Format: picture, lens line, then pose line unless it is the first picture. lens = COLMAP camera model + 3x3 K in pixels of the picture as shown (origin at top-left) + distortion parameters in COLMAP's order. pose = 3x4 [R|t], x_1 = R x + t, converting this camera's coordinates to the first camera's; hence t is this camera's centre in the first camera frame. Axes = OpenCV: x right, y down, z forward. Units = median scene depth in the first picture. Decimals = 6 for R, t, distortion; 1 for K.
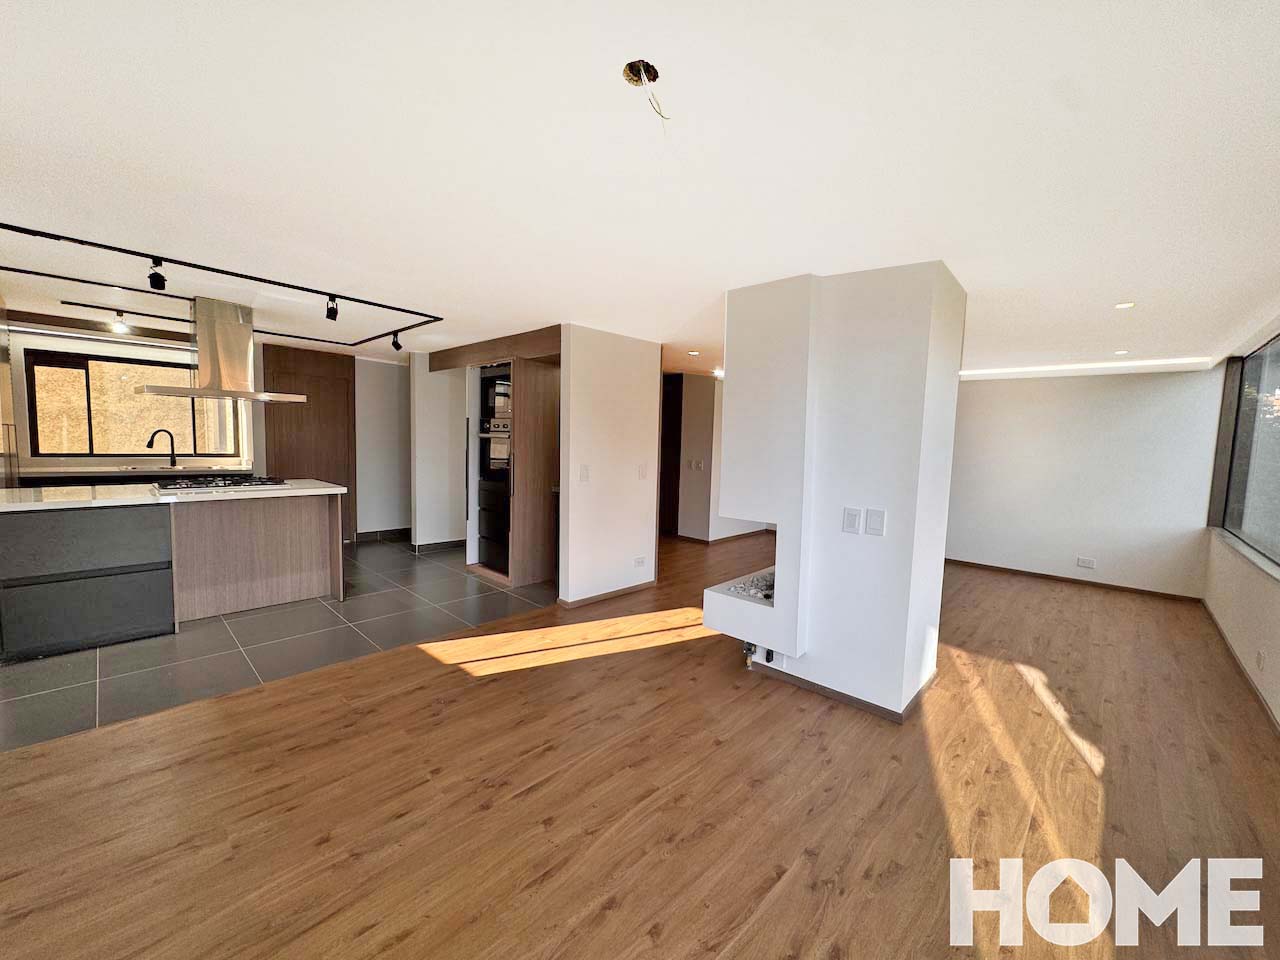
lens RADIAL K [[506.9, 0, 642.5], [0, 506.9, 484.1], [0, 0, 1]] dist [-0.005998, -0.000581]
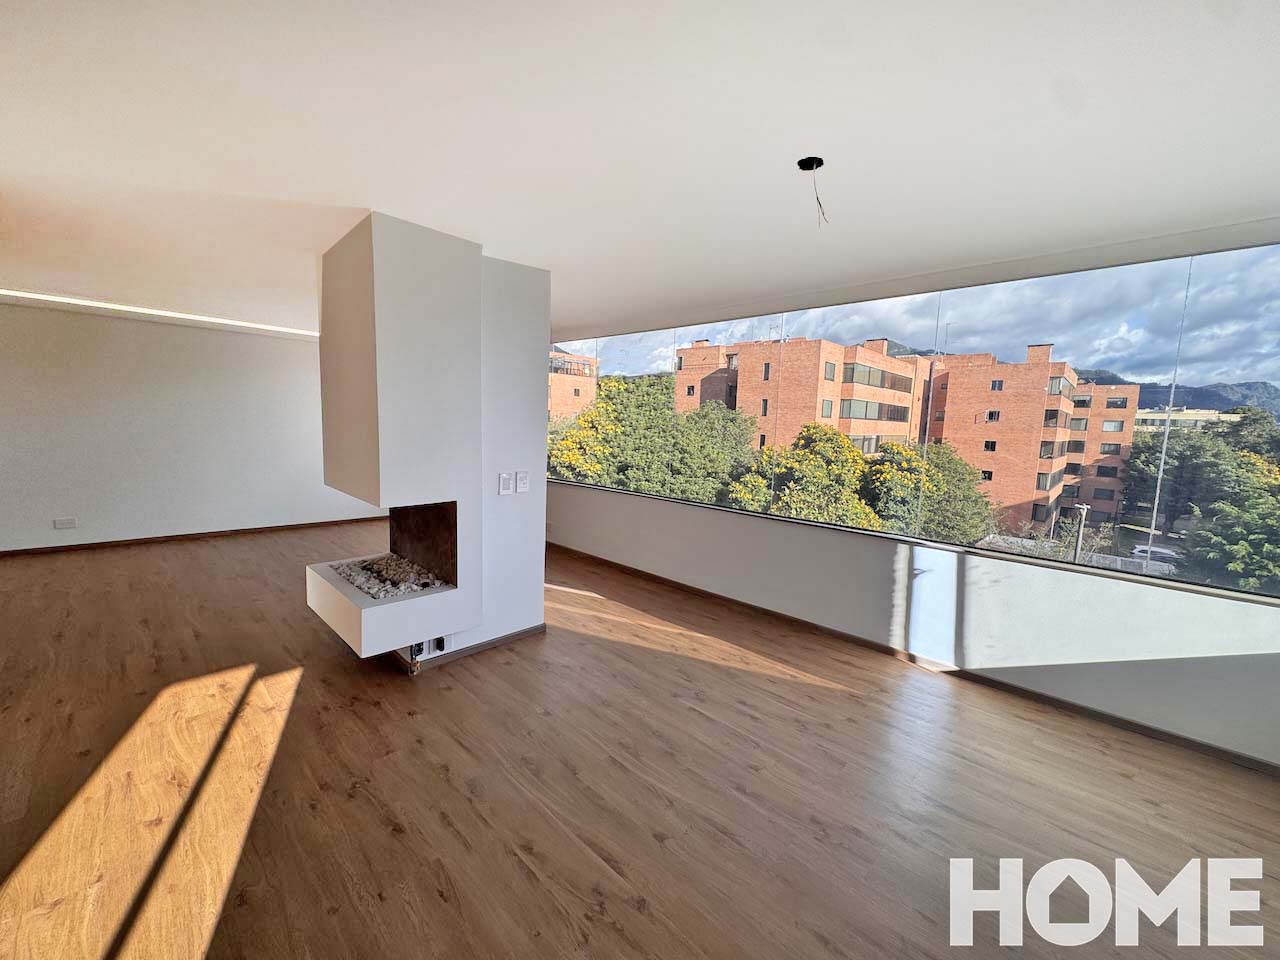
lens RADIAL K [[506.9, 0, 634.9], [0, 506.9, 479.0], [0, 0, 1]] dist [-0.005998, -0.000581]
pose [[0.017852, -0.134832, 0.990708, -0.524288], [0.048717, 0.989806, 0.133831, -0.057066], [-0.998653, 0.045875, 0.024238, 0.510250]]
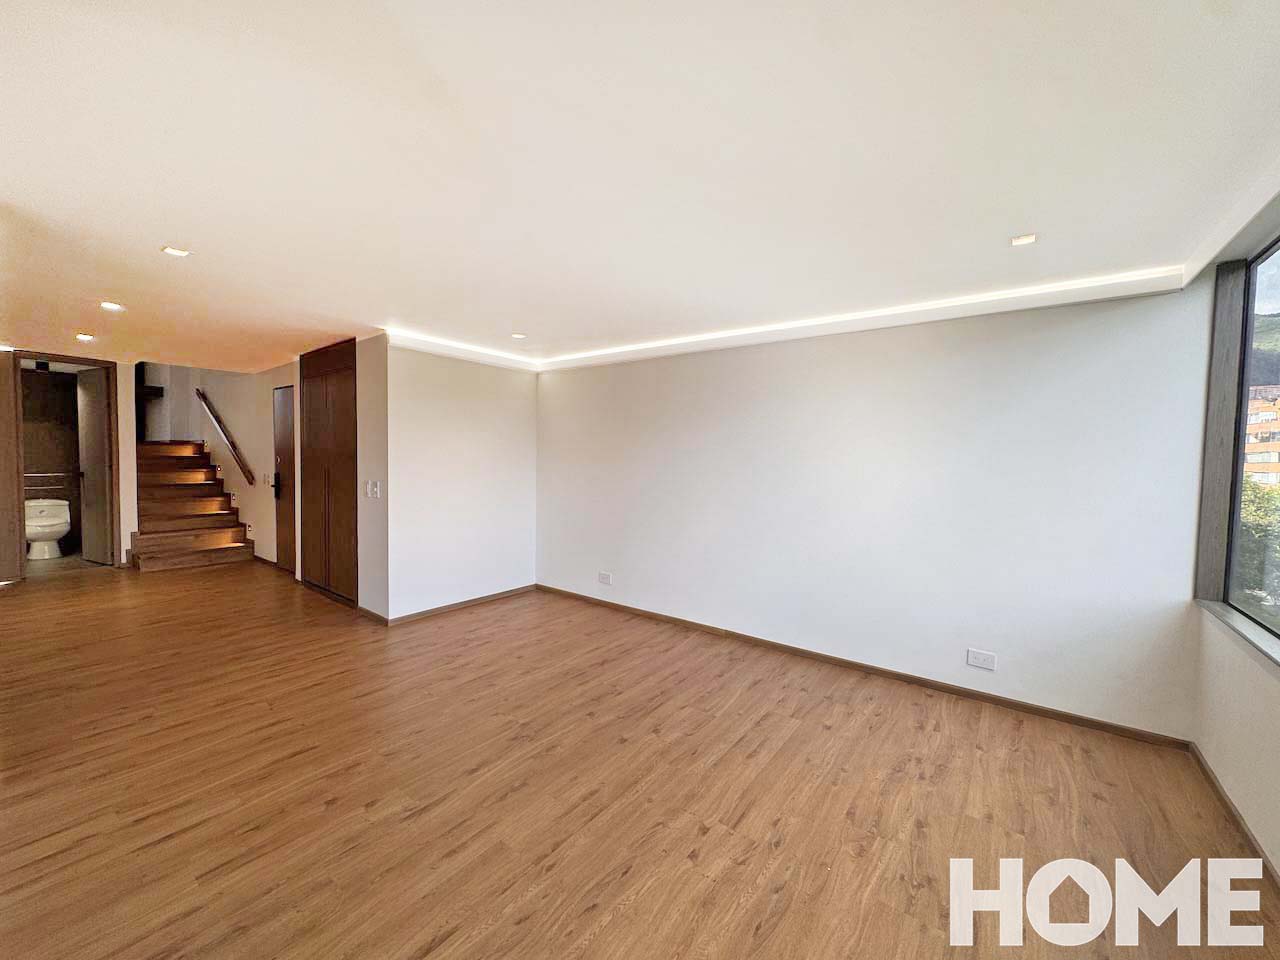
lens RADIAL K [[506.9, 0, 649.1], [0, 506.9, 477.3], [0, 0, 1]] dist [-0.005998, -0.000581]
pose [[0.993295, -0.015807, 0.114518, 0.682373], [0.020975, 0.998808, -0.044066, -0.035307], [-0.113685, 0.046173, 0.992443, 0.723906]]
